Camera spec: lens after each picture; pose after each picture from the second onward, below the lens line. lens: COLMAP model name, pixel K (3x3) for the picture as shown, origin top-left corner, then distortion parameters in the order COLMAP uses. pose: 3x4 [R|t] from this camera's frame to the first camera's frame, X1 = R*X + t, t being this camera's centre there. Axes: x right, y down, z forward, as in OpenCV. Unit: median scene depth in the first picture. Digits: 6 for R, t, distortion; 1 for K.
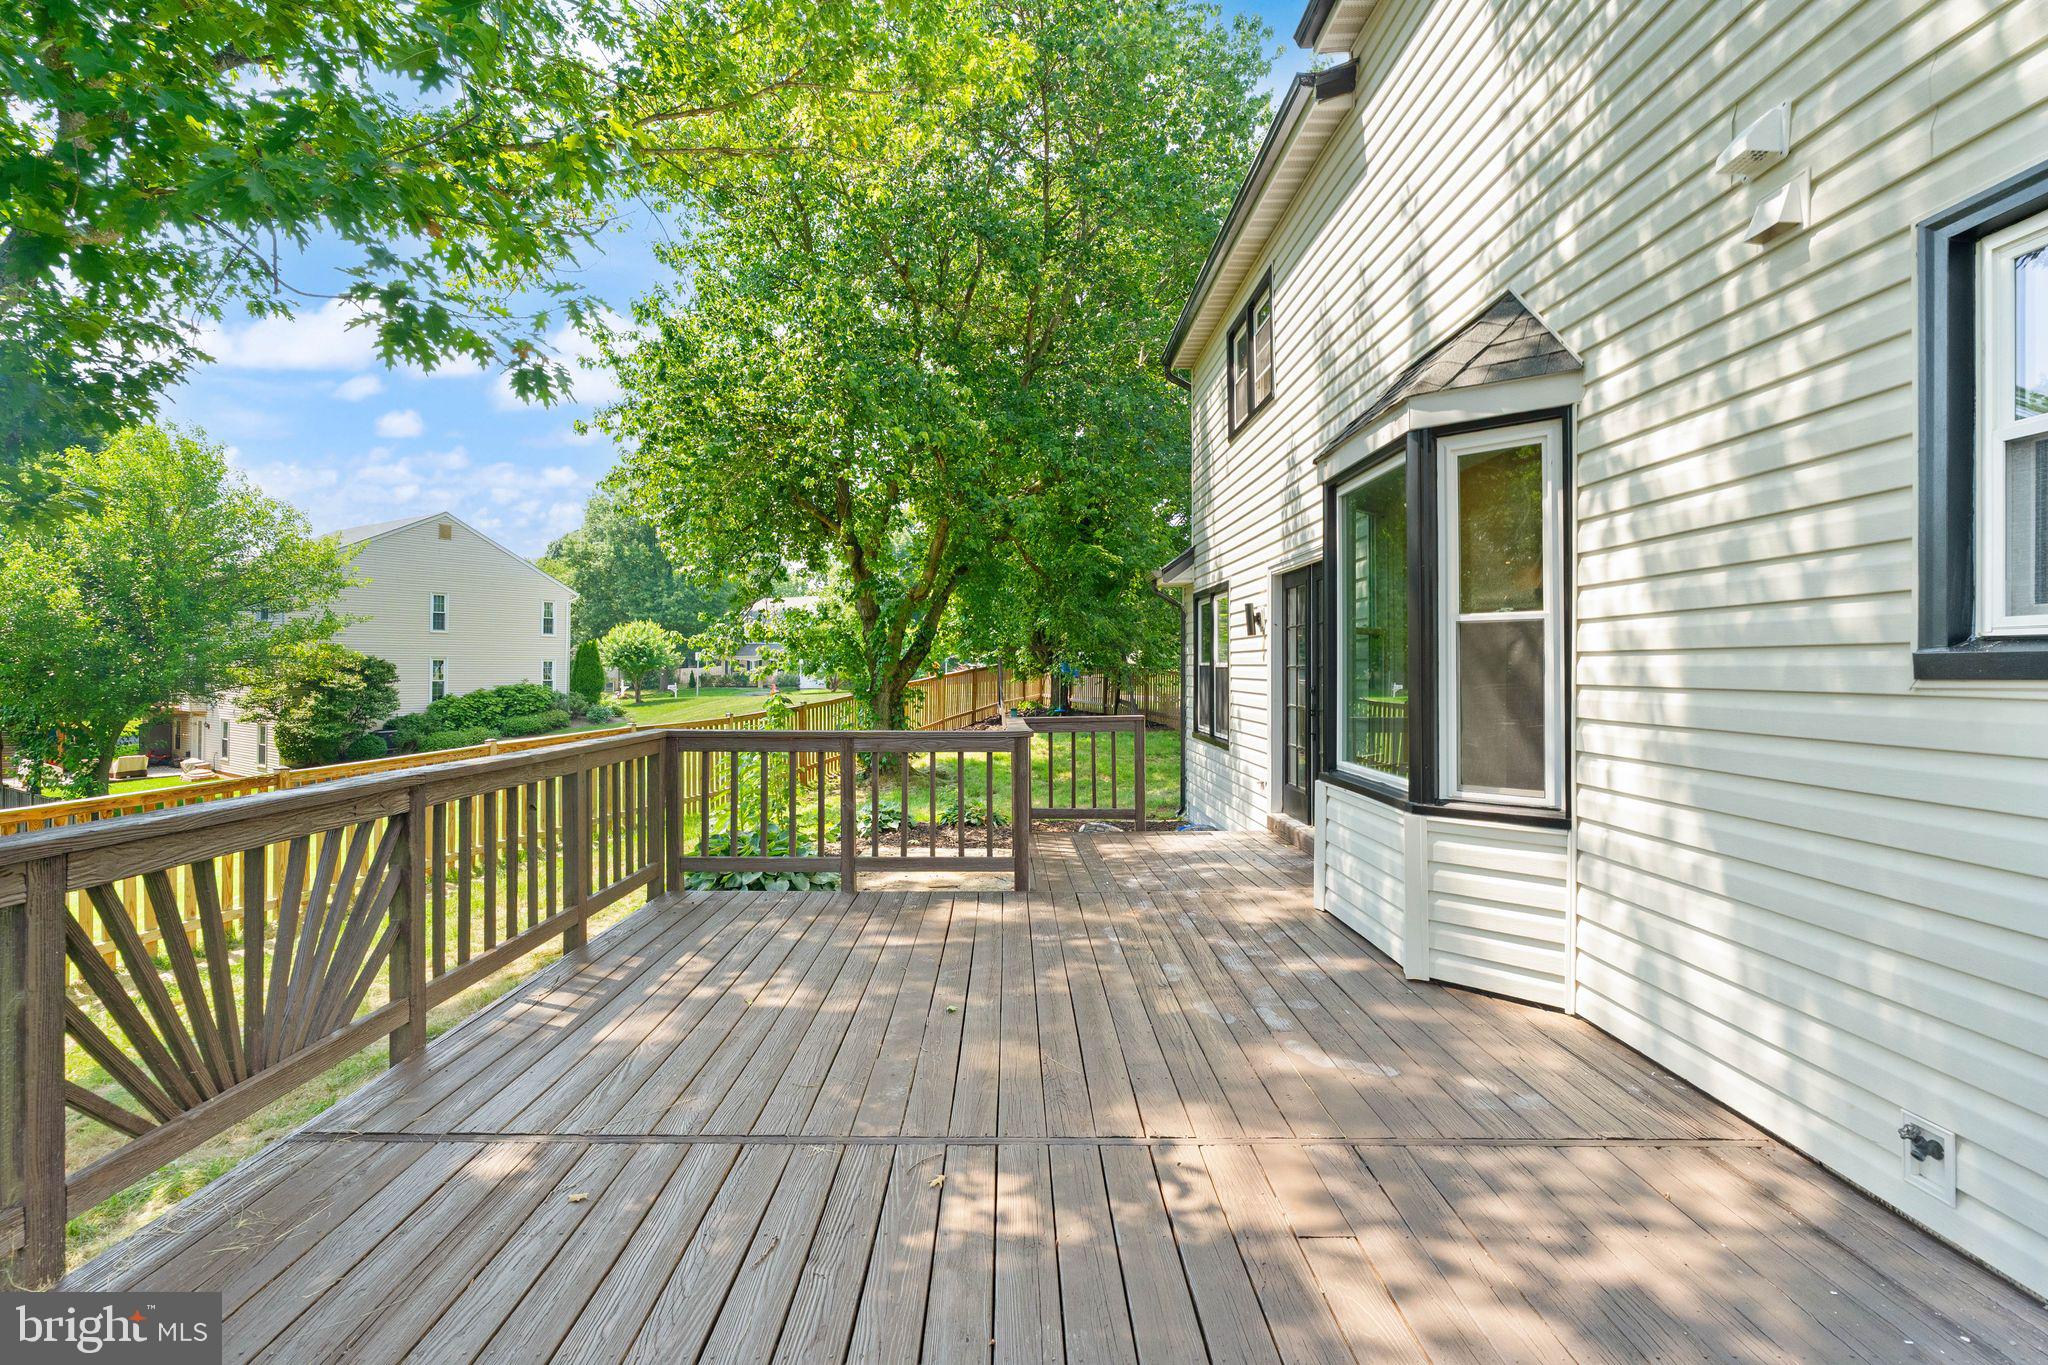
lens RADIAL K [[938.9, 0, 1022.0], [0, 938.9, 672.6], [0, 0, 1]] dist [-0.009179, 0.001602]
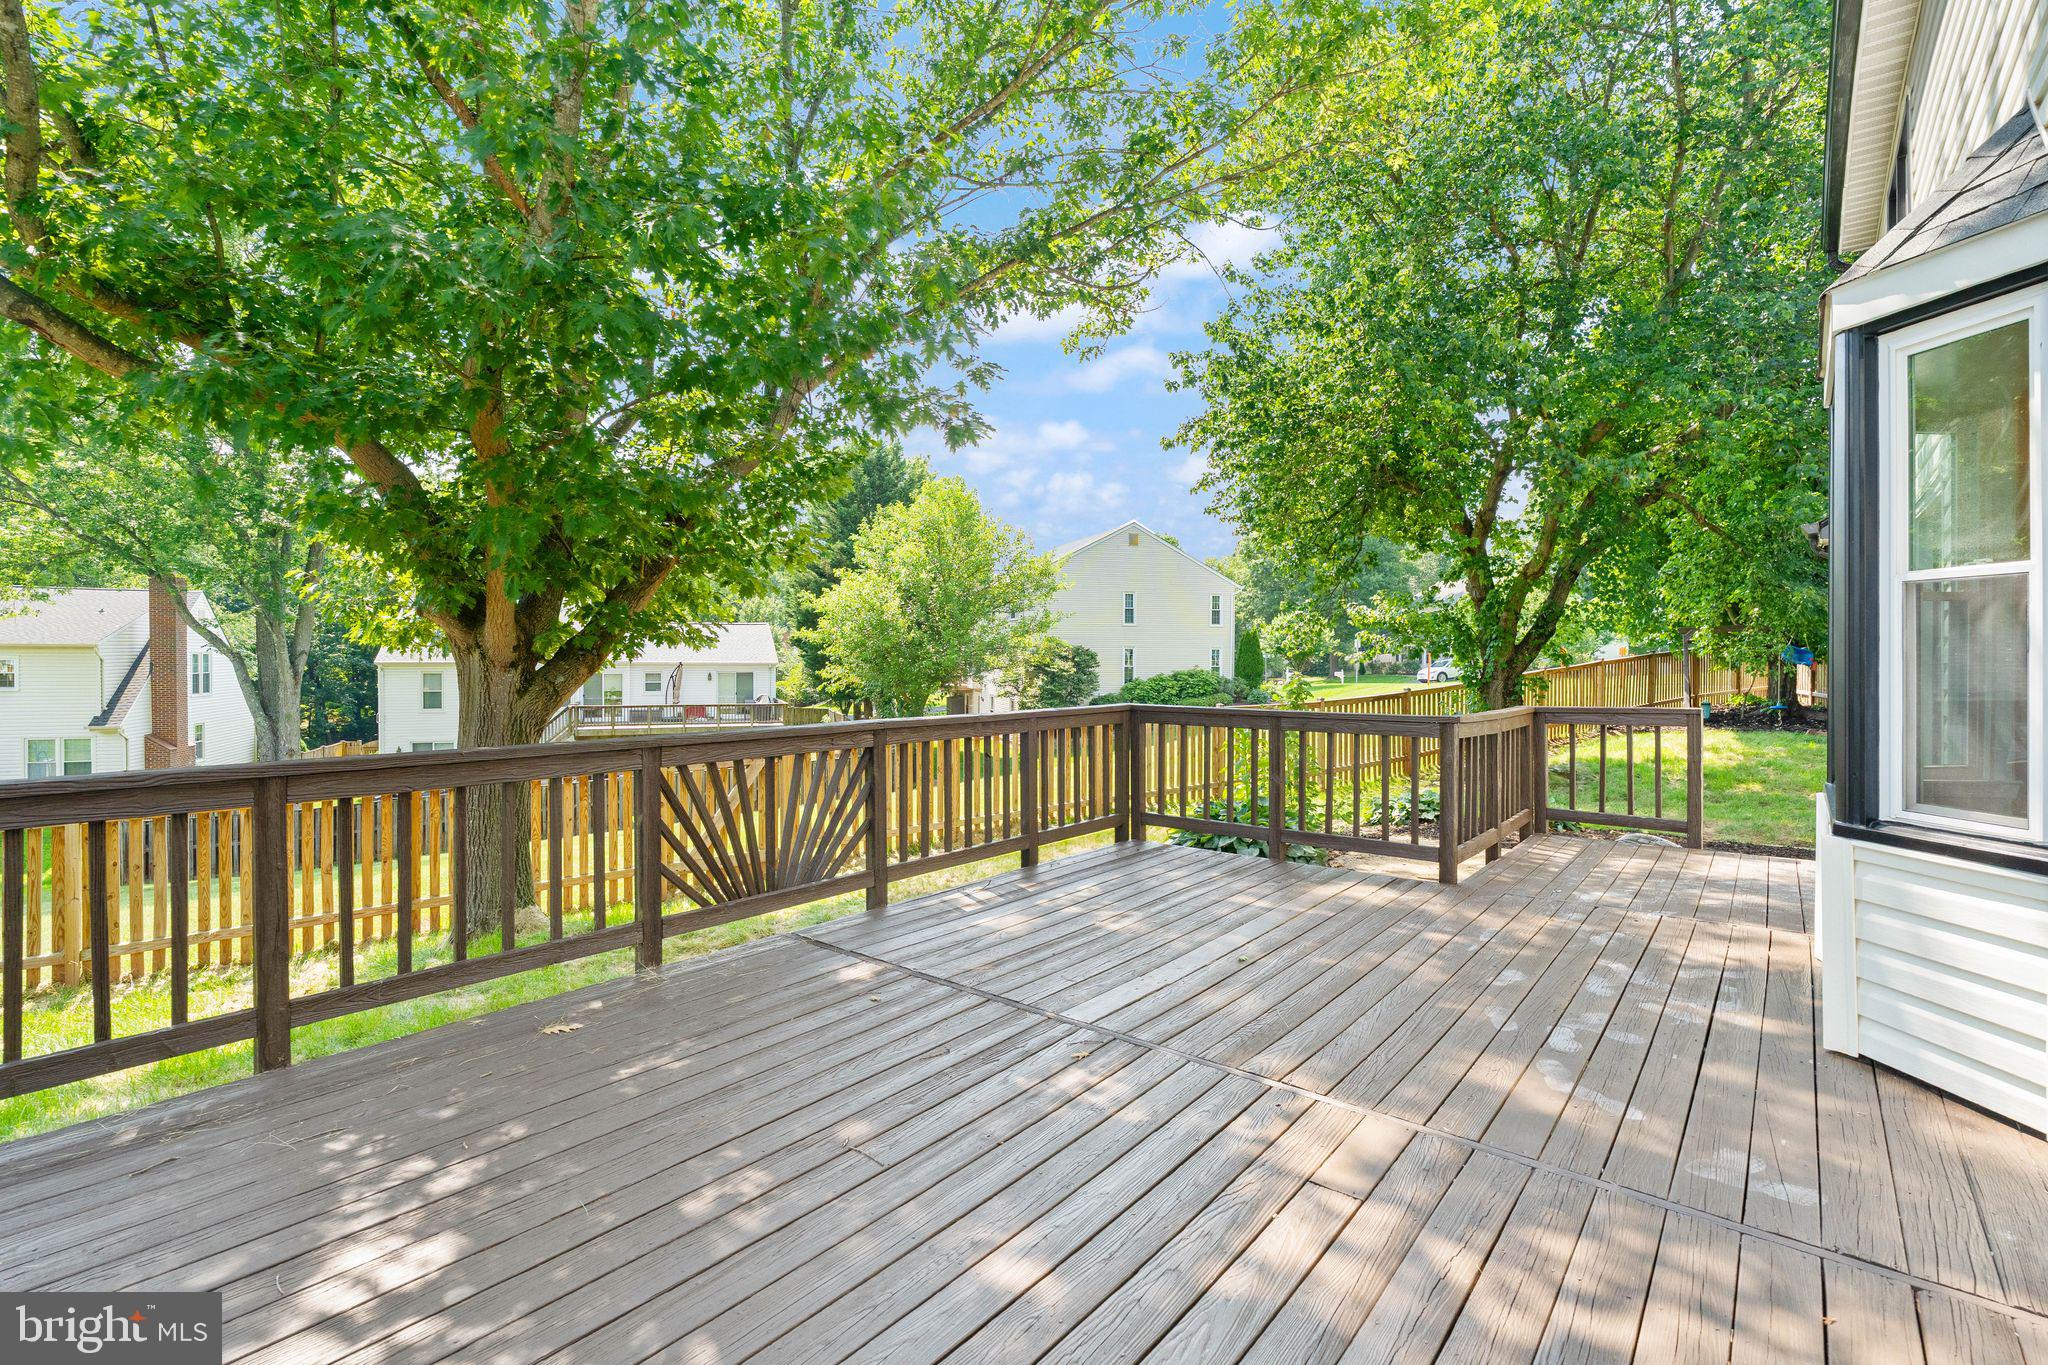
lens RADIAL K [[938.9, 0, 1023.1], [0, 938.9, 671.4], [0, 0, 1]] dist [-0.009179, 0.001602]
pose [[0.772469, 0.008840, -0.634991, 0.227626], [-0.001062, 0.999920, 0.012629, 0.004633], [0.635051, -0.009081, 0.772416, -0.003801]]
